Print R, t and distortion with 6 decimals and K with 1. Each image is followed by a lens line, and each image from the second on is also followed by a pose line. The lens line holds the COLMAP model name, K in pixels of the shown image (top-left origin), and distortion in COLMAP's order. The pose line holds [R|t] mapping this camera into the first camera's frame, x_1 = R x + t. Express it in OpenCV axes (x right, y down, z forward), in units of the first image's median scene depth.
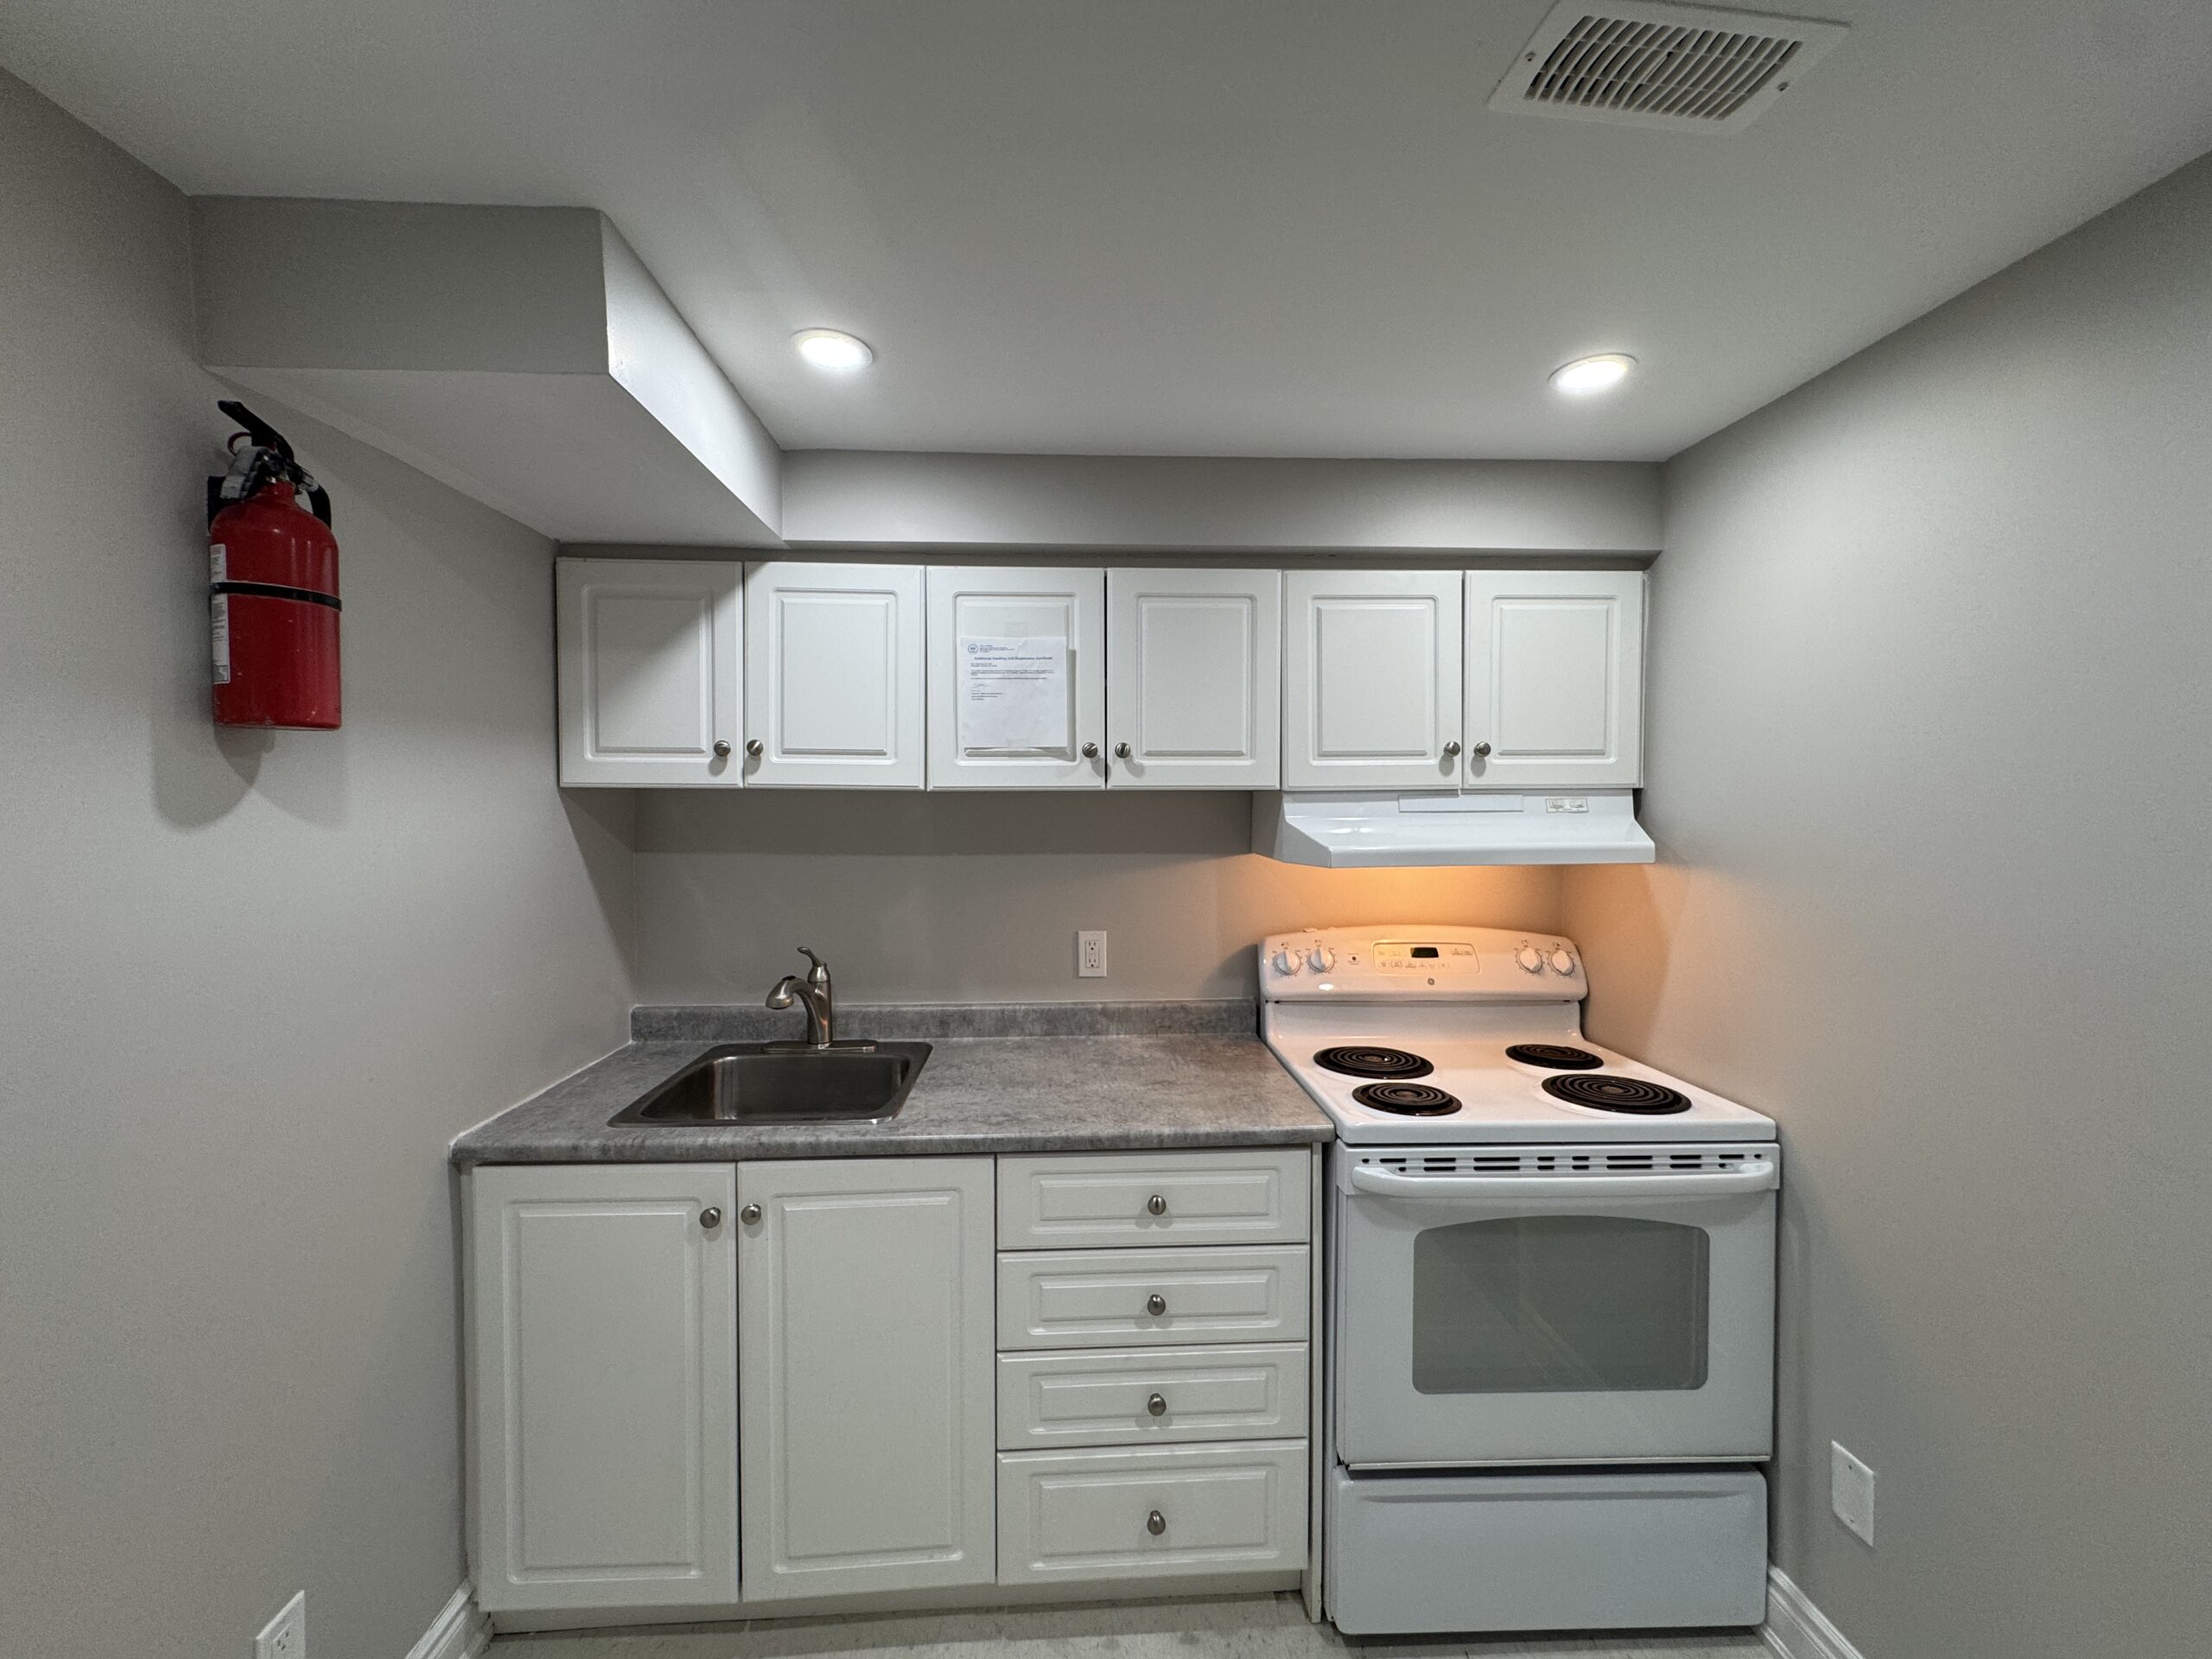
lens RADIAL K [[883.5, 0, 1105.7], [0, 883.5, 824.7], [0, 0, 1]] dist [-0.001501, 0.000636]
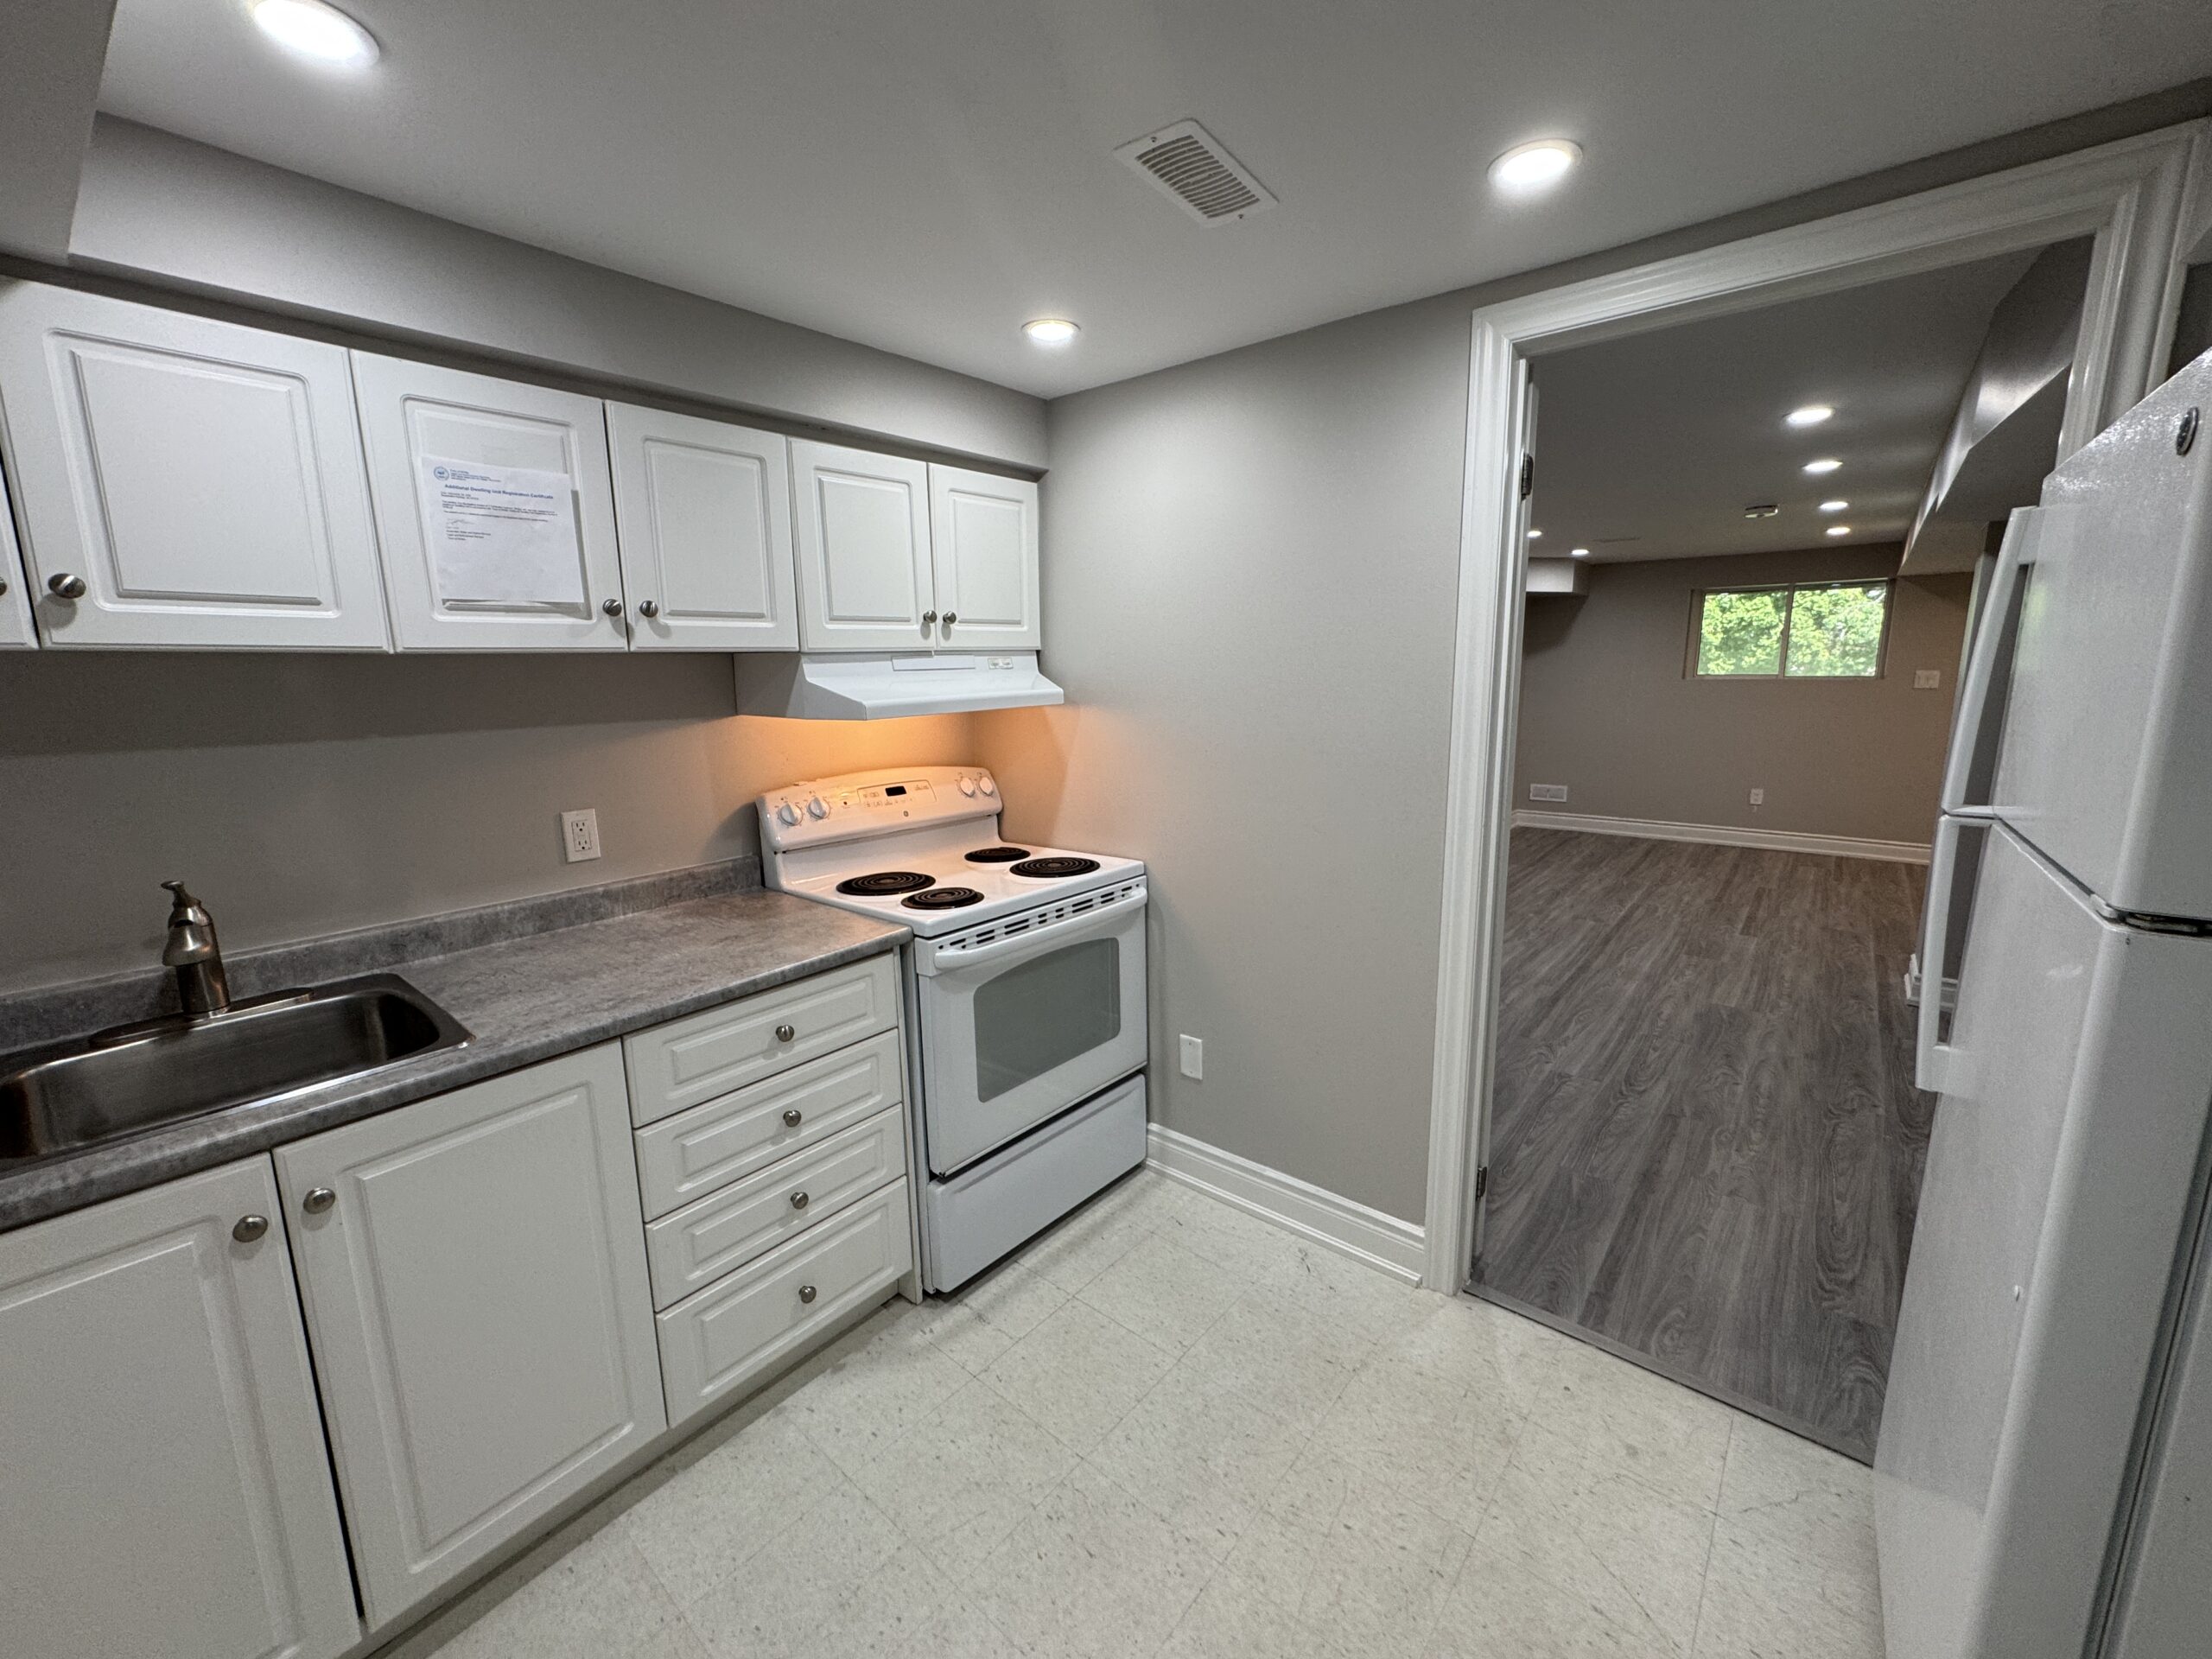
lens RADIAL K [[883.5, 0, 1105.7], [0, 883.5, 824.7], [0, 0, 1]] dist [-0.001501, 0.000636]
pose [[0.676483, -0.143211, 0.722400, -0.368364], [0.033864, 0.985922, 0.163740, 0.005153], [-0.735680, -0.086304, 0.671809, -0.012445]]
